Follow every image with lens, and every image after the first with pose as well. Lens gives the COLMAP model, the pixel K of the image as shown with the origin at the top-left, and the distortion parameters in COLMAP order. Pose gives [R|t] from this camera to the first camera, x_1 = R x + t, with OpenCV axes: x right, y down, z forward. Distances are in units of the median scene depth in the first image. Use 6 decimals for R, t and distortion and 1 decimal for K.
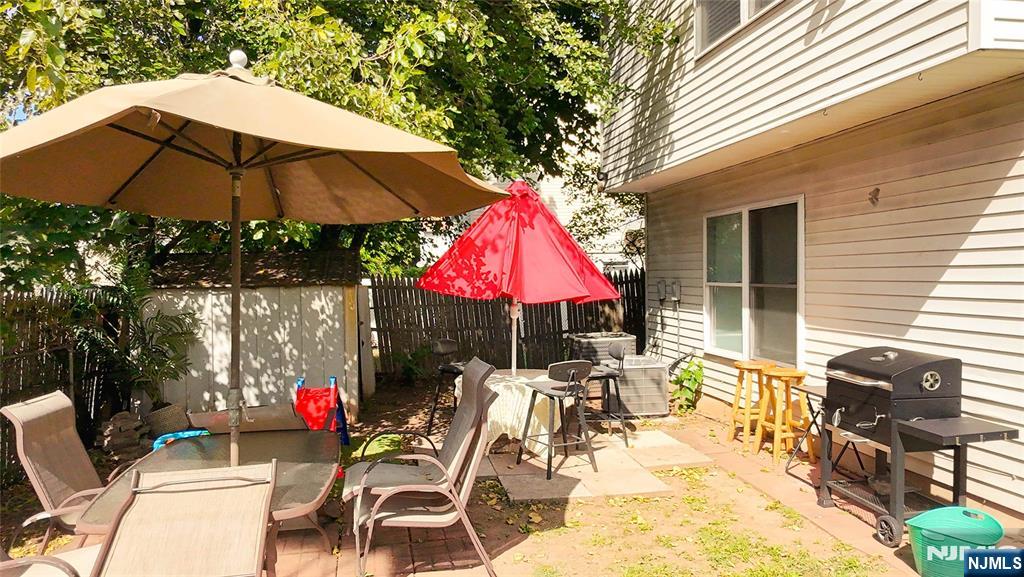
lens RADIAL K [[678.1, 0, 511.2], [0, 678.1, 290.0], [0, 0, 1]] dist [0.001700, 0.004446]
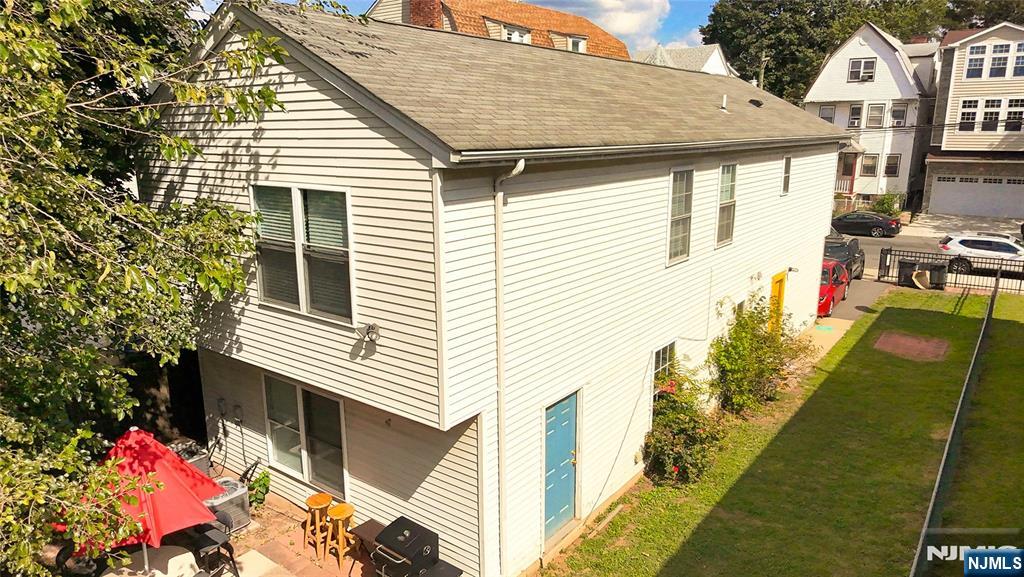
lens RADIAL K [[678.1, 0, 509.3], [0, 678.1, 288.1], [0, 0, 1]] dist [0.001700, 0.004446]
pose [[0.732890, -0.146840, 0.664311, -0.246833], [0.014062, 0.979492, 0.200994, -0.600314], [-0.680201, -0.137965, 0.719925, -0.296180]]
